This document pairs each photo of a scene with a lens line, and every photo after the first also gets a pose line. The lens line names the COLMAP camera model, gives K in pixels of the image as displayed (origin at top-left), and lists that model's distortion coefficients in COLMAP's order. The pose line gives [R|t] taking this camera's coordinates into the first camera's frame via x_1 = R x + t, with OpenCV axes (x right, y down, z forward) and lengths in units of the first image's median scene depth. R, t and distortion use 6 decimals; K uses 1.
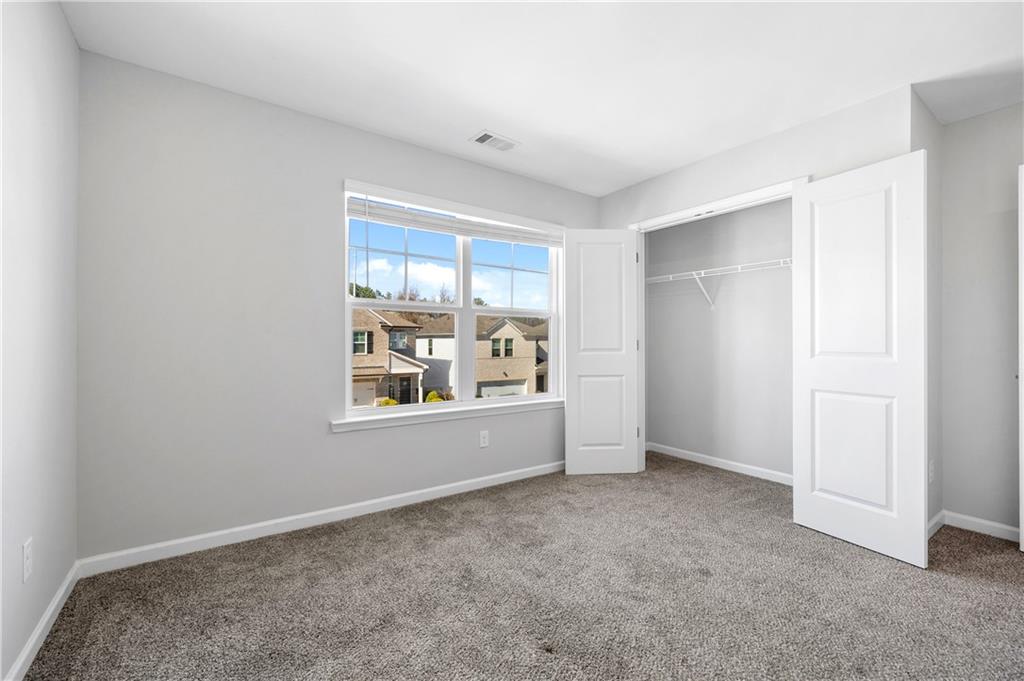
lens RADIAL K [[426.7, 0, 516.2], [0, 426.7, 343.2], [0, 0, 1]] dist [-0.001719, -0.000398]
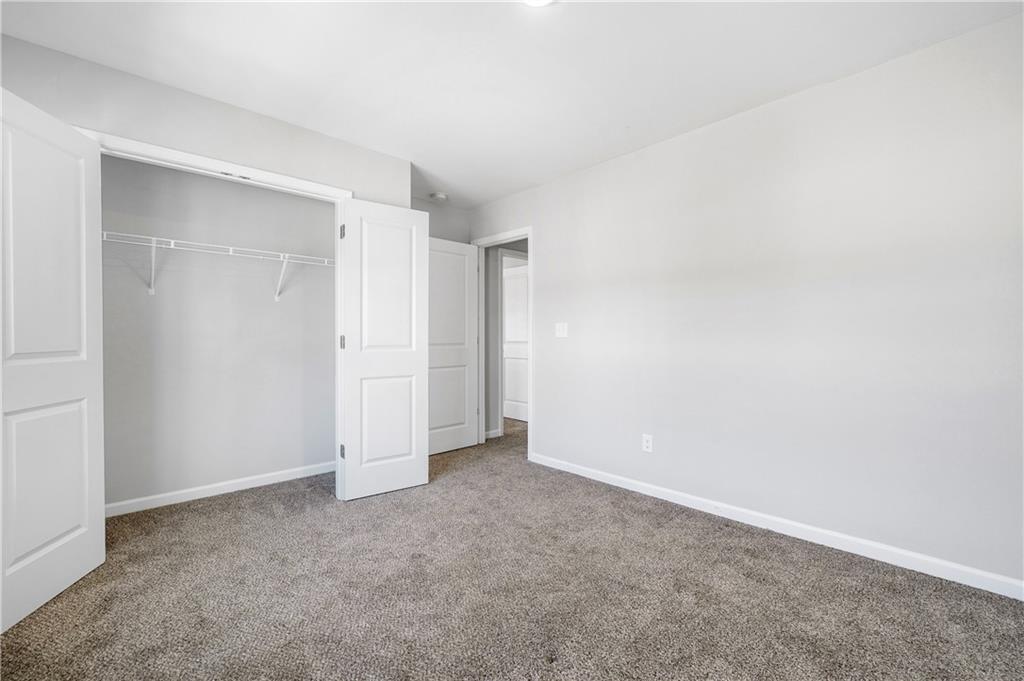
lens RADIAL K [[426.7, 0, 516.2], [0, 426.7, 343.2], [0, 0, 1]] dist [-0.001719, -0.000398]
pose [[-0.124823, -0.013730, 0.992084, -0.499722], [0.003764, 0.999891, 0.014311, -0.002412], [-0.992172, 0.005521, -0.124757, 0.704144]]
